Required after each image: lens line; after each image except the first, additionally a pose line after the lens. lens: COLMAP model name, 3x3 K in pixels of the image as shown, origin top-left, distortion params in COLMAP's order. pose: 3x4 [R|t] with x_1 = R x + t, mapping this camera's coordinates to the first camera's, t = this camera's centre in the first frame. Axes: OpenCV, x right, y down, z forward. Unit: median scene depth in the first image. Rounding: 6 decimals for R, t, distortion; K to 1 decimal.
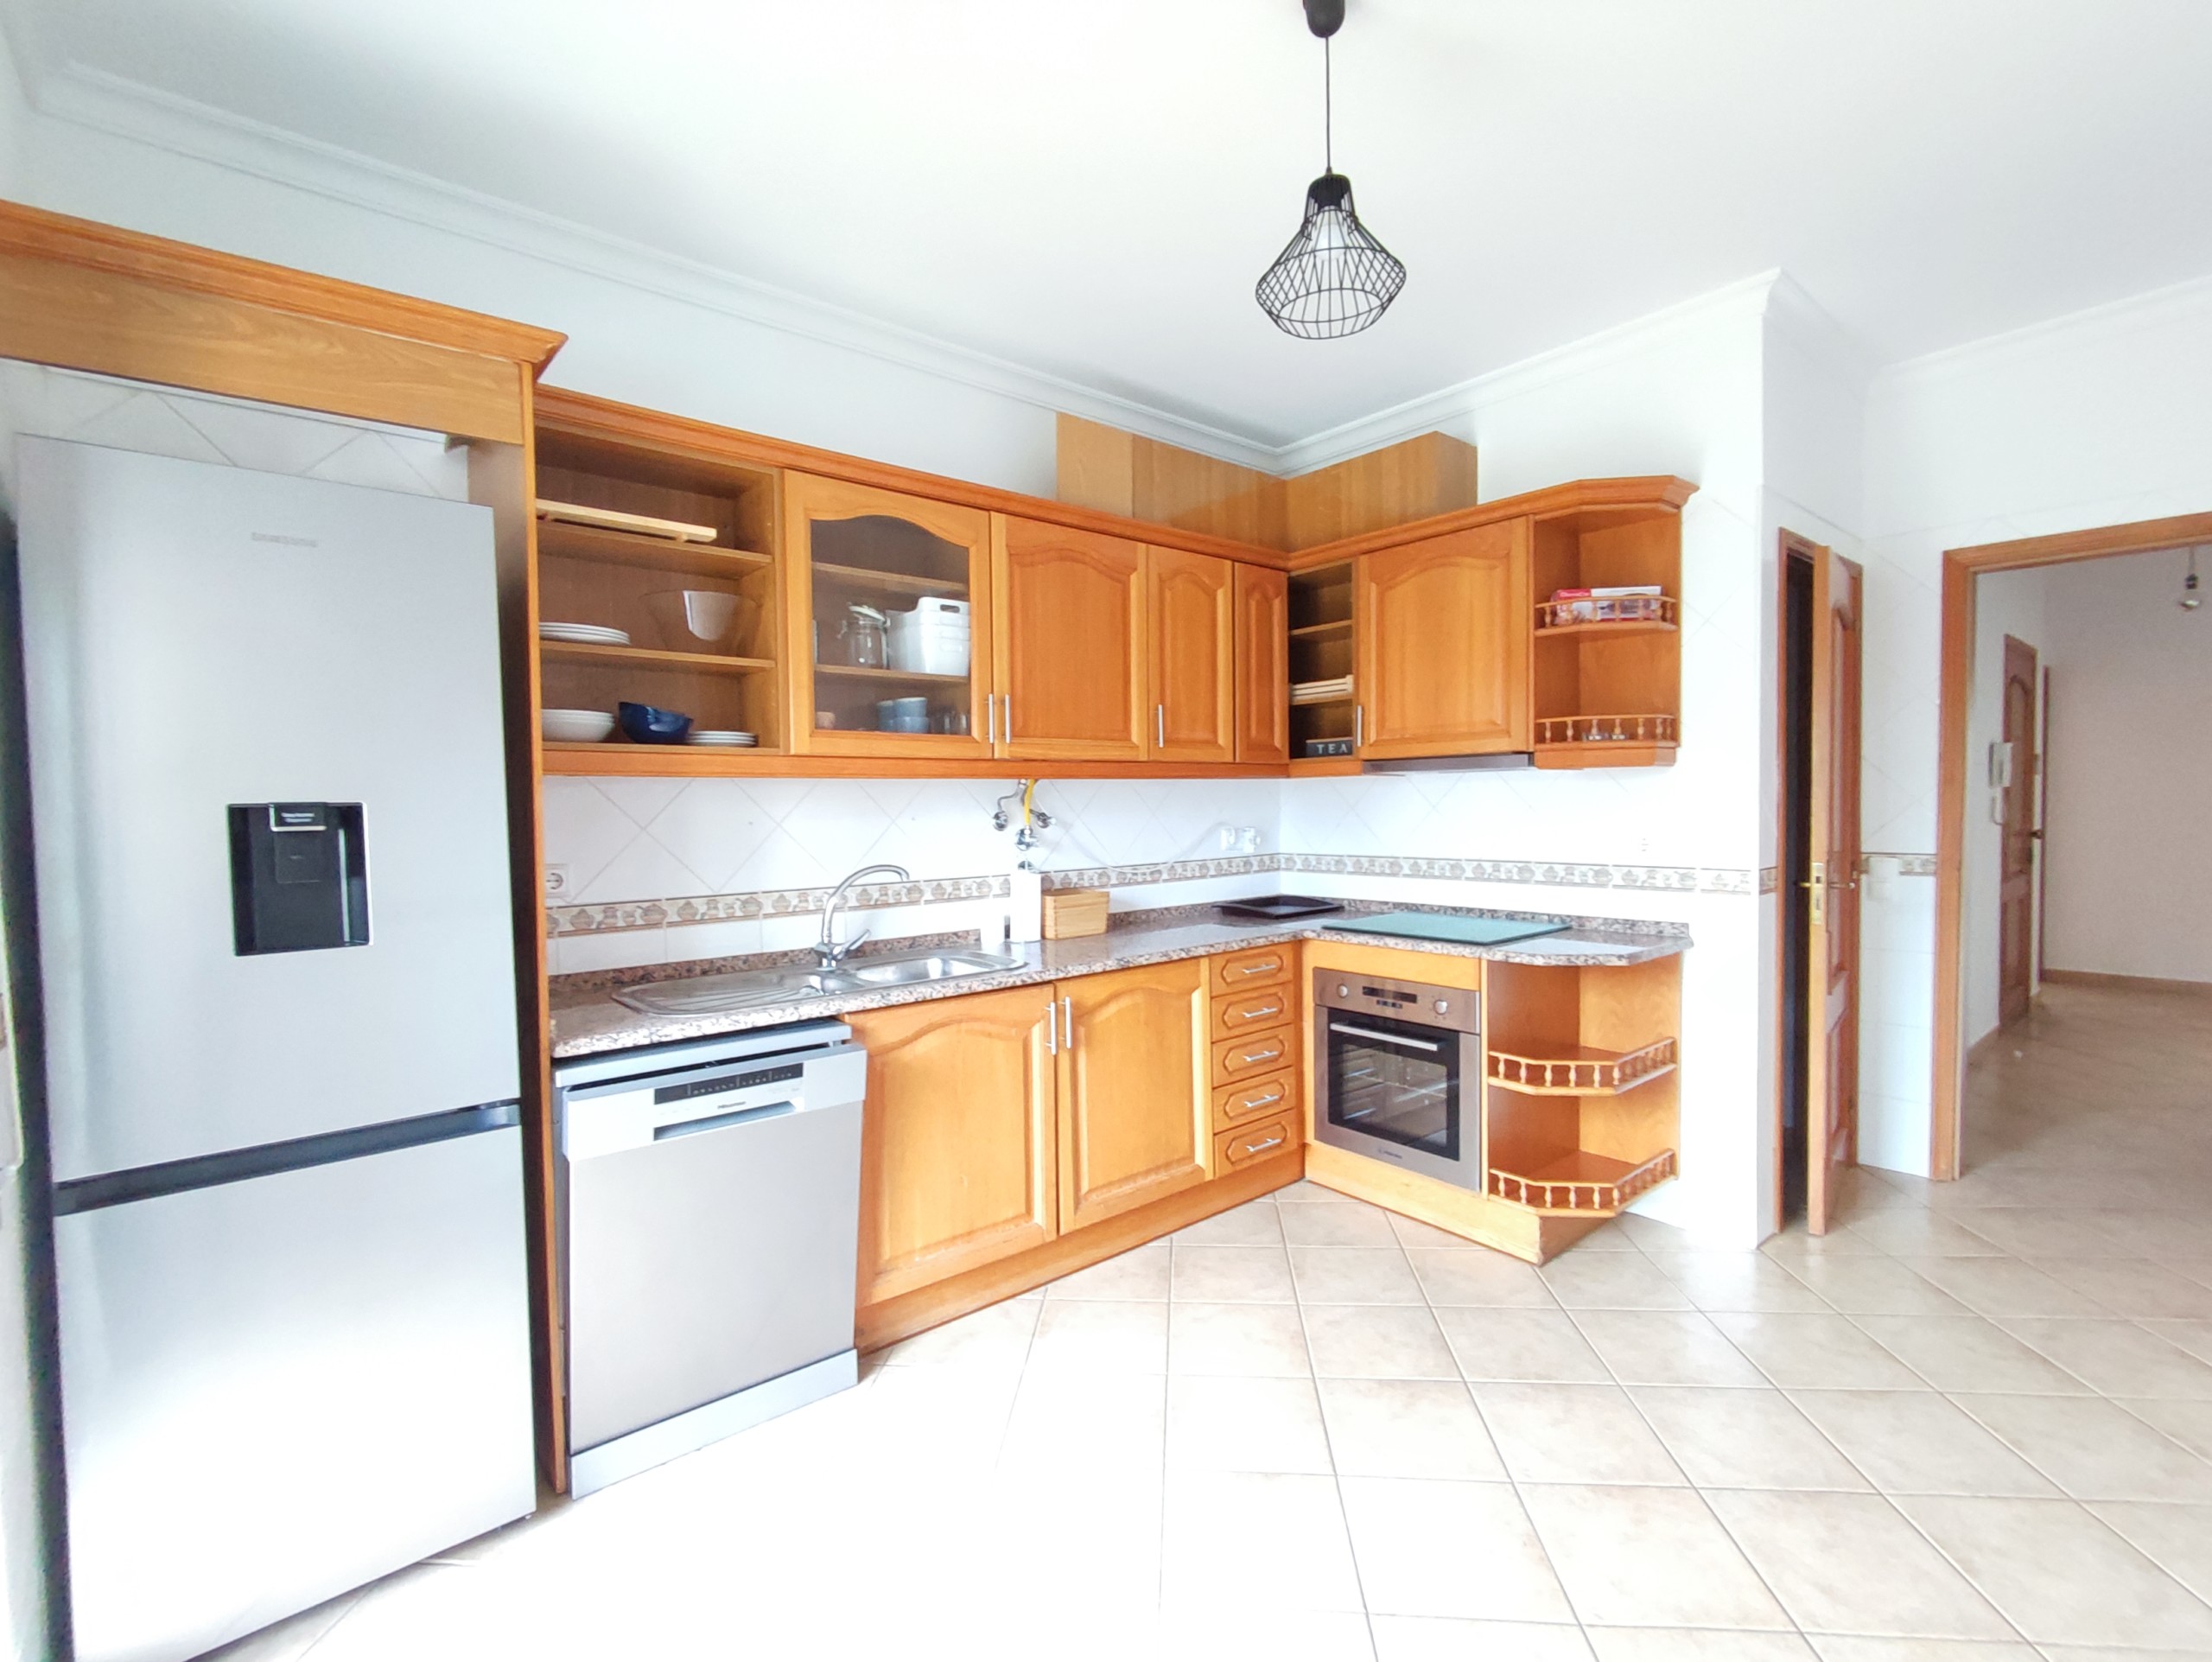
lens RADIAL K [[1012.1, 0, 1120.7], [0, 1012.1, 834.1], [0, 0, 1]] dist [-0.014260, -0.000659]
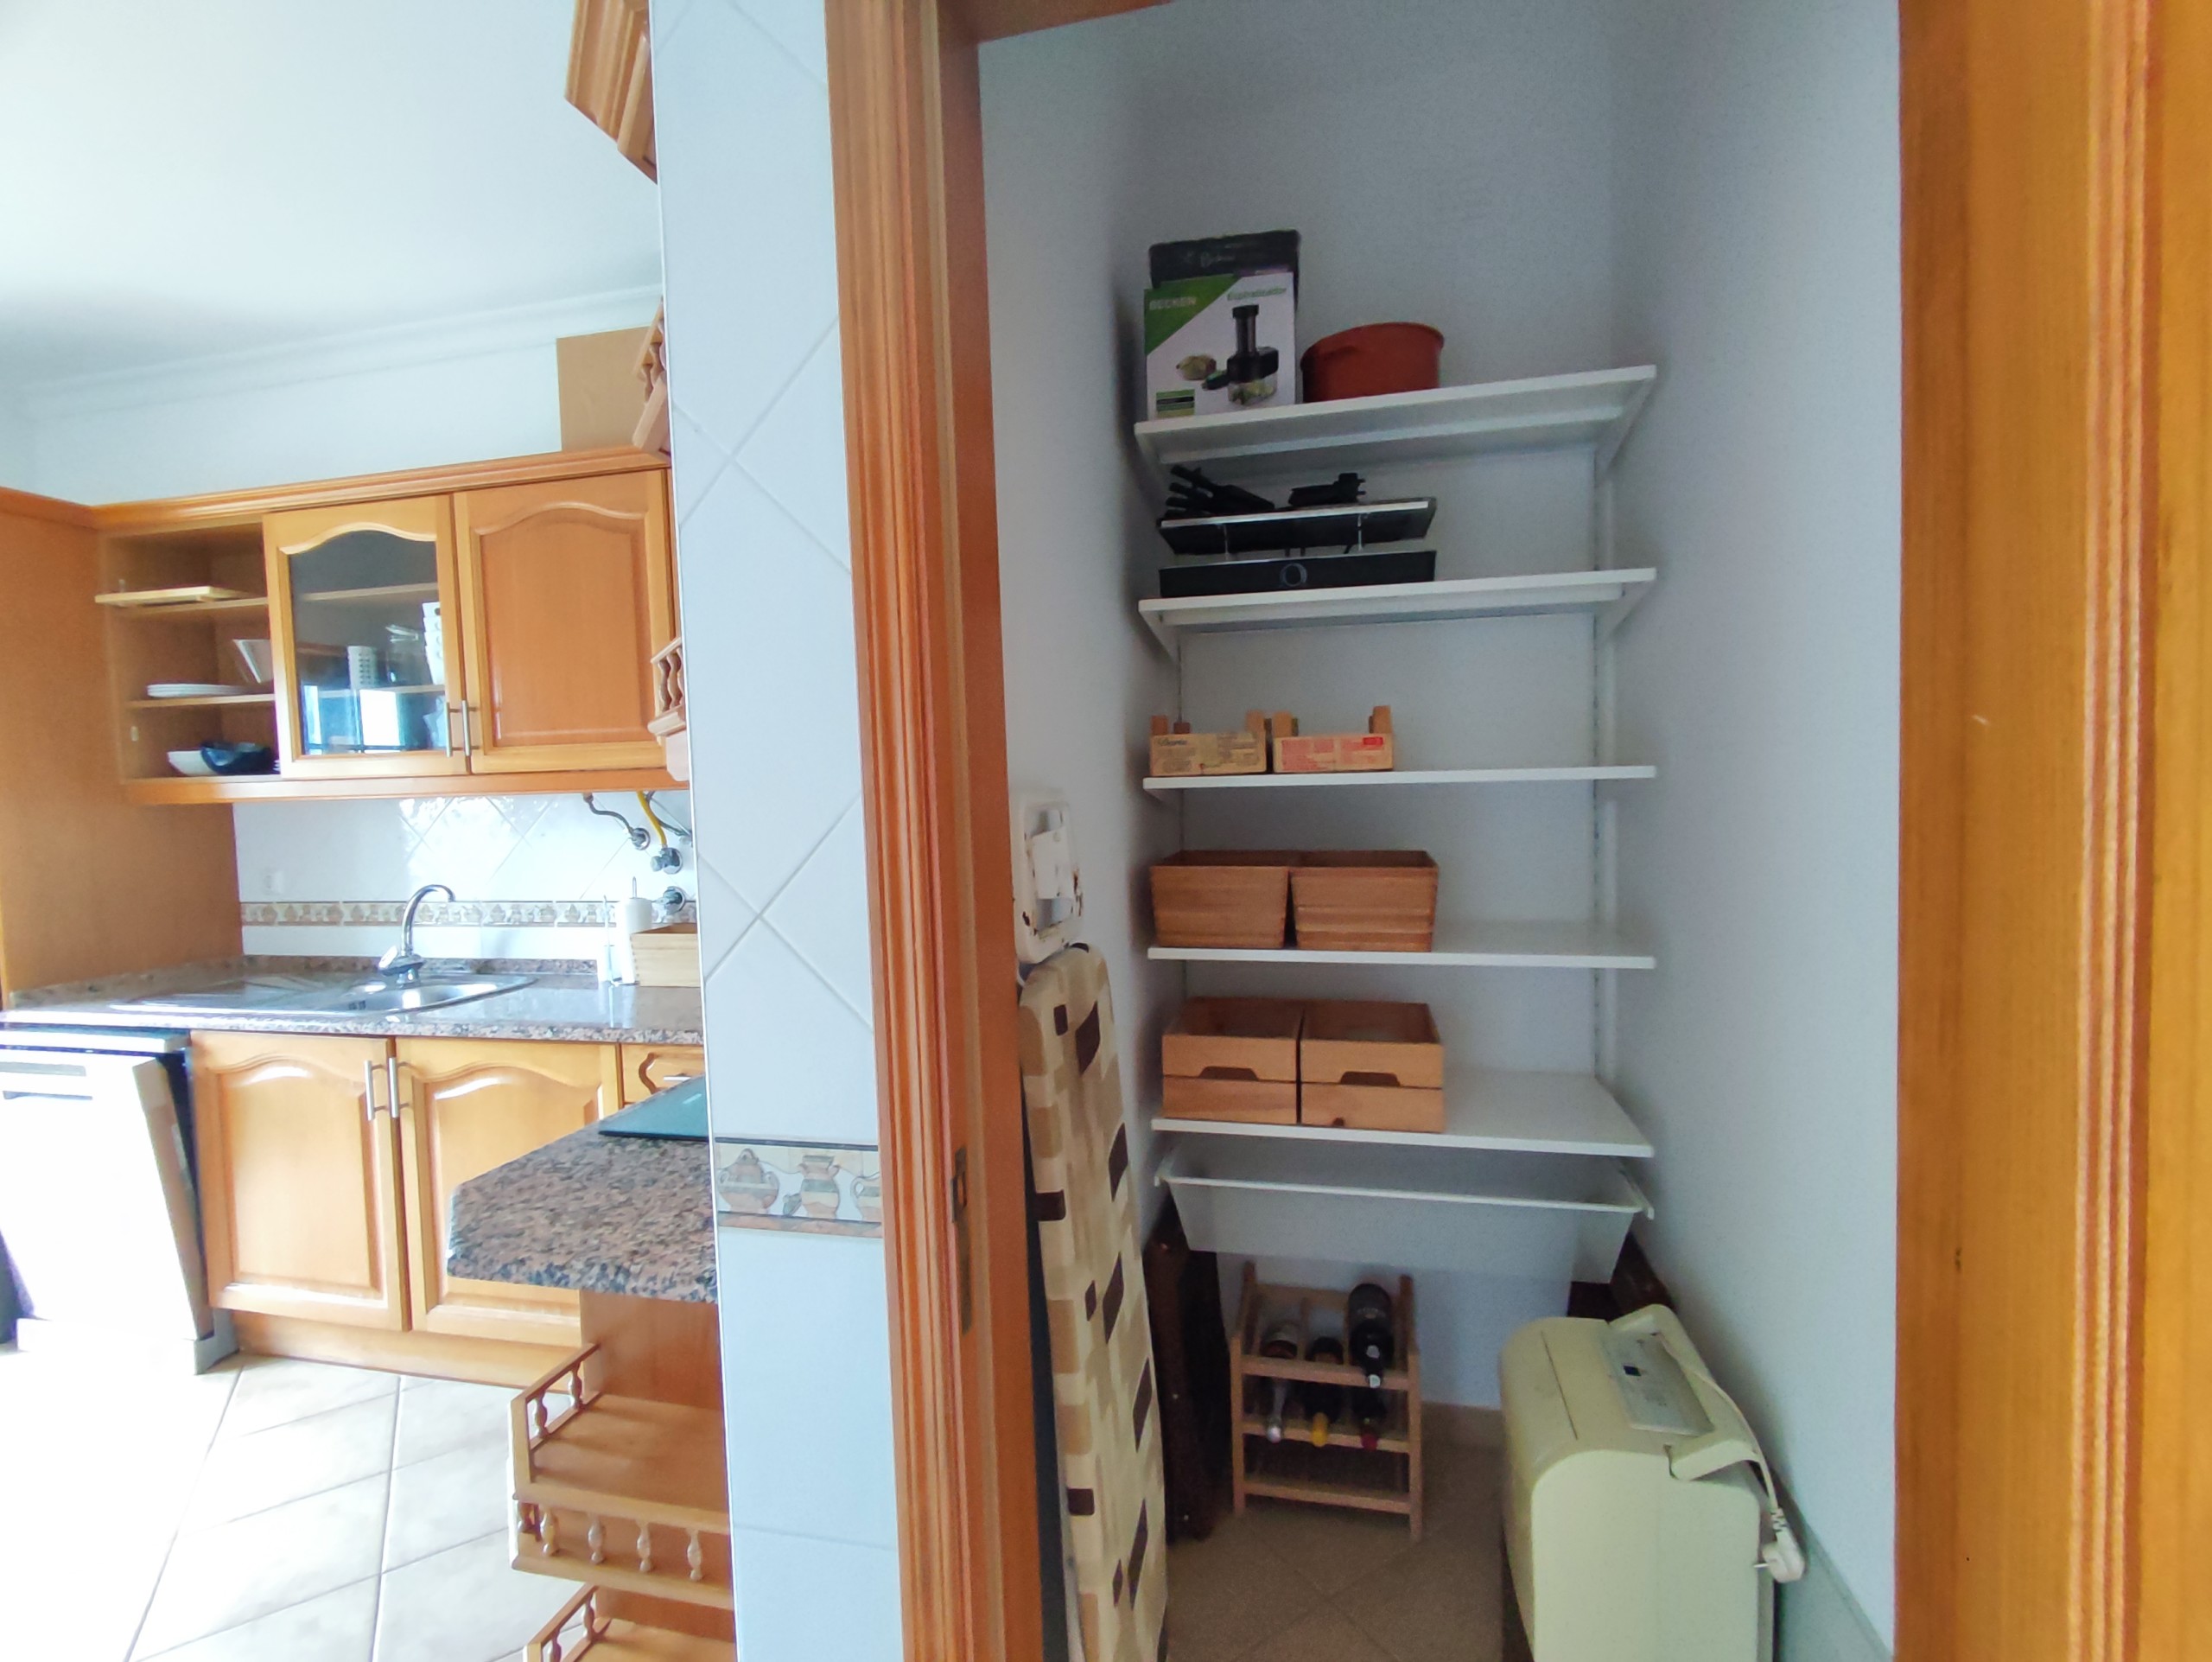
lens RADIAL K [[1012.1, 0, 1107.7], [0, 1012.1, 822.1], [0, 0, 1]] dist [-0.014260, -0.000659]
pose [[0.586795, 0.006916, -0.809706, 0.954484], [-0.012420, 0.999923, -0.000459, -0.036619], [0.809641, 0.010326, 0.586835, 0.971337]]
